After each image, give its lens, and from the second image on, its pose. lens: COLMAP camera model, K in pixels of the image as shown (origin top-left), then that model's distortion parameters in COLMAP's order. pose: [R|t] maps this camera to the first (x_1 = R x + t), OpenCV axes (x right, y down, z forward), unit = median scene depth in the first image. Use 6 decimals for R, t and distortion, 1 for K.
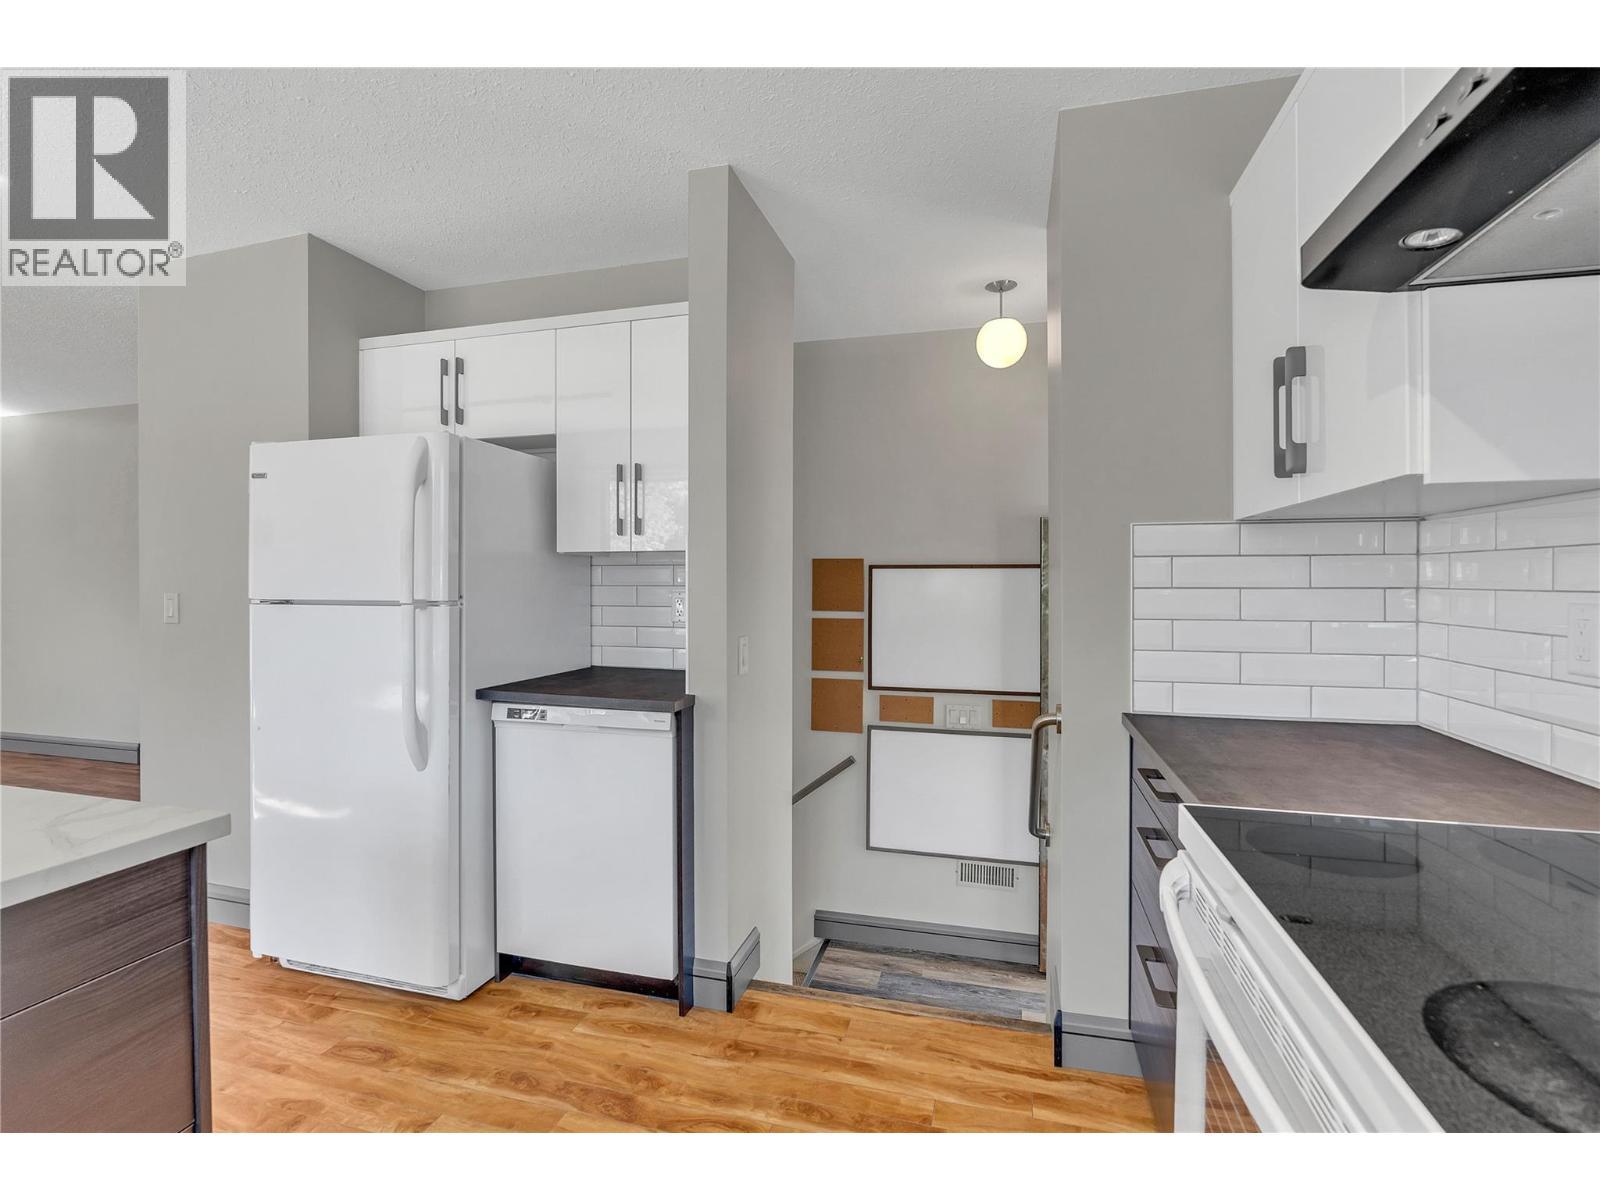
lens RADIAL K [[721.7, 0, 798.2], [0, 721.7, 589.4], [0, 0, 1]] dist [-0.005071, 0.001928]
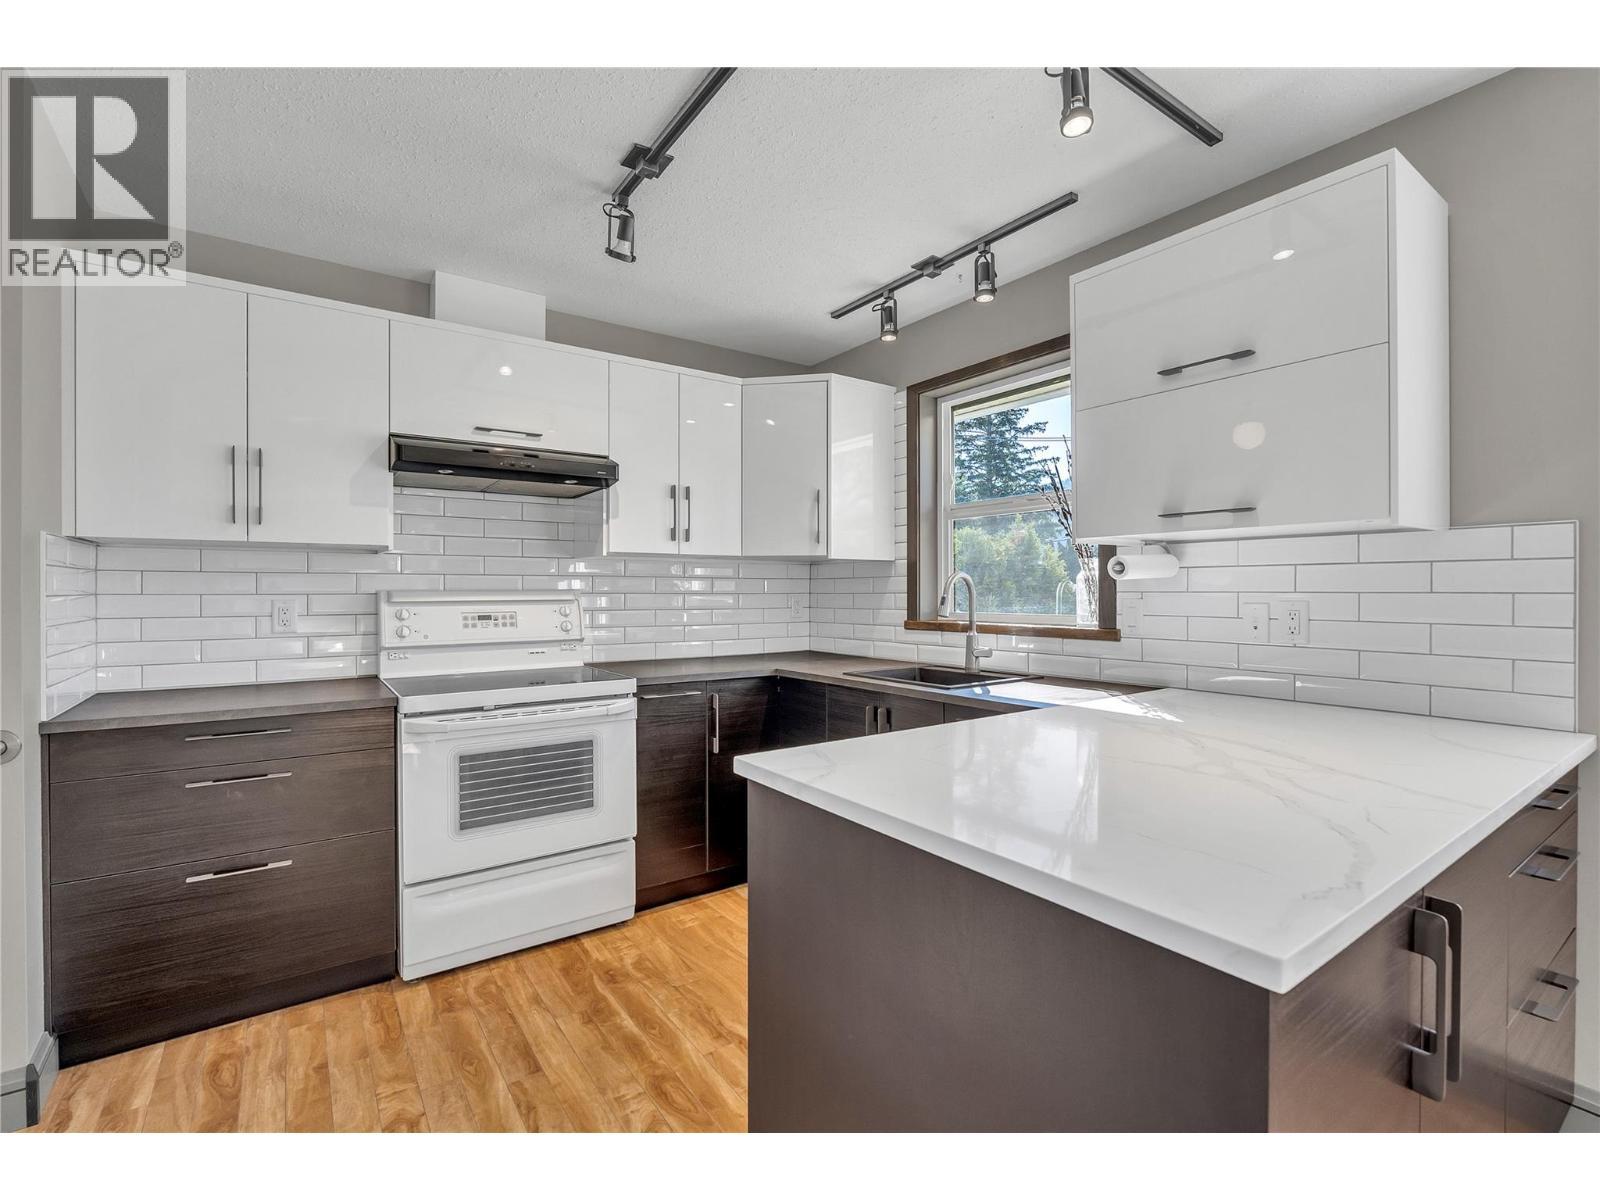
lens RADIAL K [[721.7, 0, 797.8], [0, 721.7, 593.0], [0, 0, 1]] dist [-0.005071, 0.001928]
pose [[-0.761527, -0.001552, 0.648131, -0.810837], [0.008589, 0.999885, 0.012486, -0.008081], [-0.648076, 0.015076, -0.761426, 0.889127]]
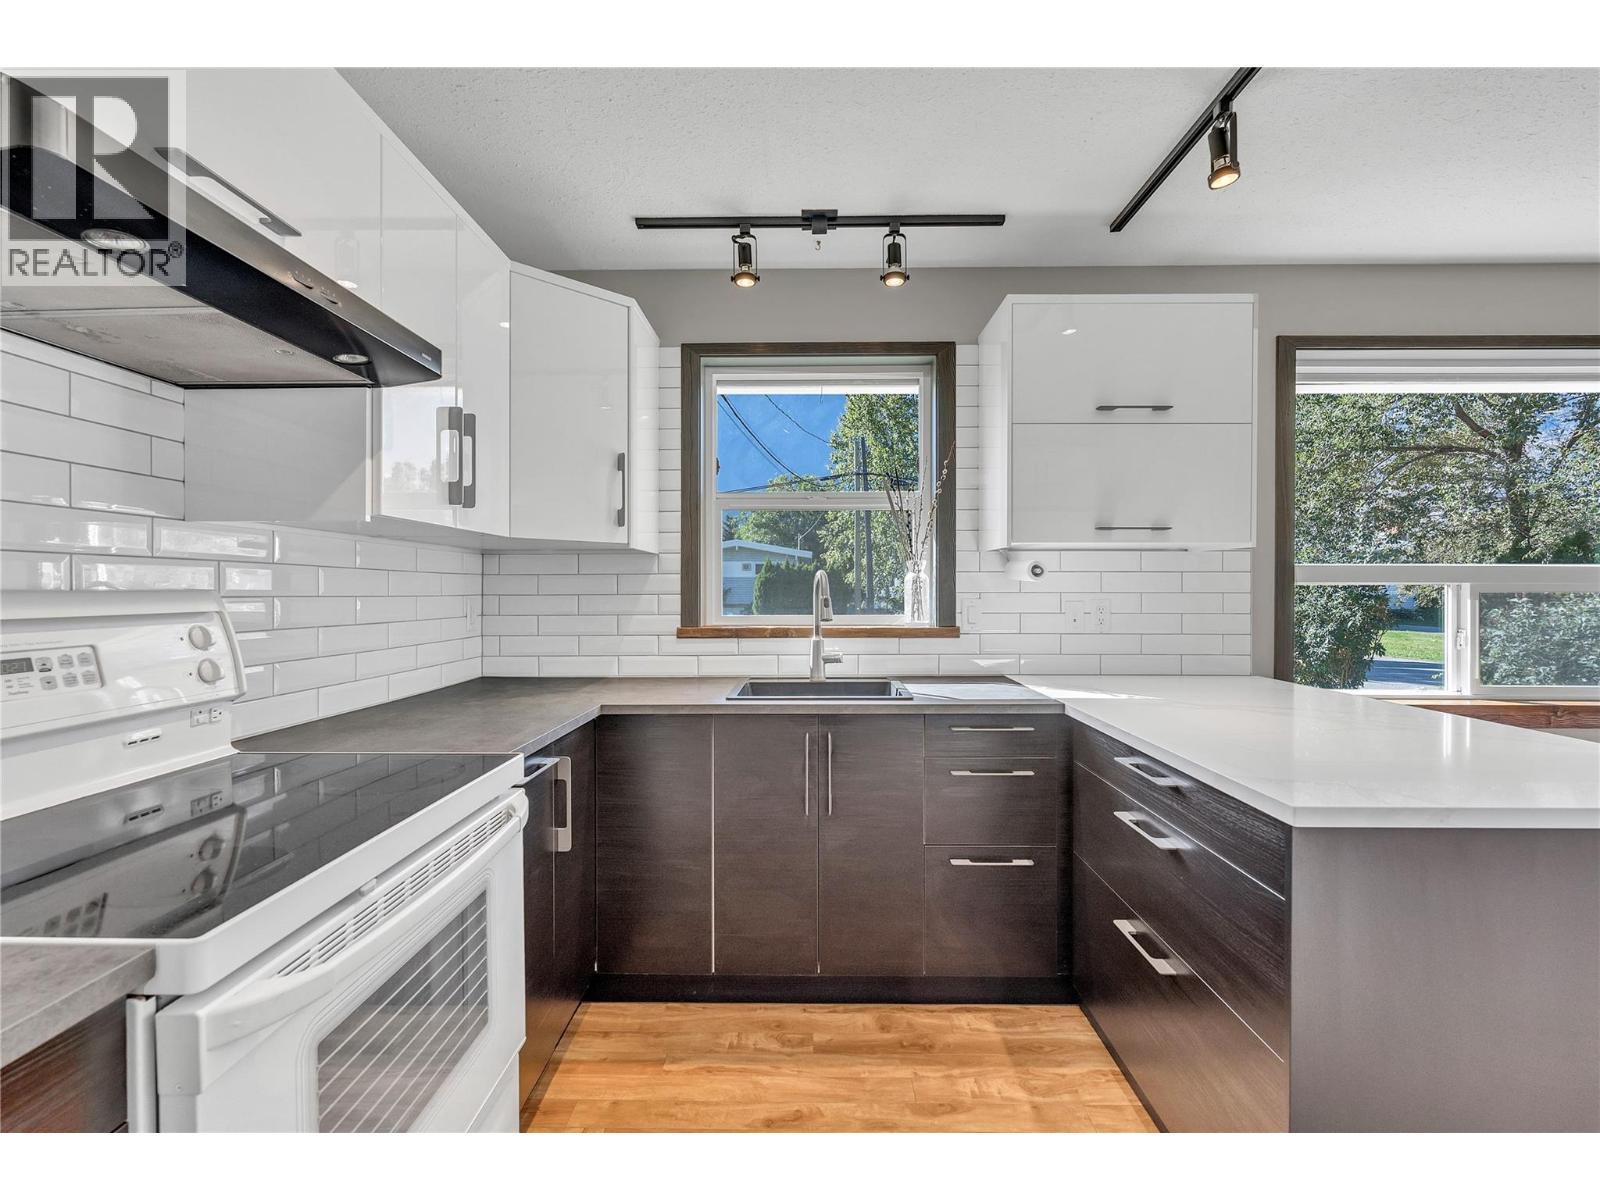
lens RADIAL K [[721.7, 0, 794.2], [0, 721.7, 593.7], [0, 0, 1]] dist [-0.005071, 0.001928]
pose [[-0.973752, 0.001662, -0.227605, 0.075810], [-0.002292, 0.999851, 0.017108, -0.009668], [0.227599, 0.017180, -0.973603, 0.844507]]
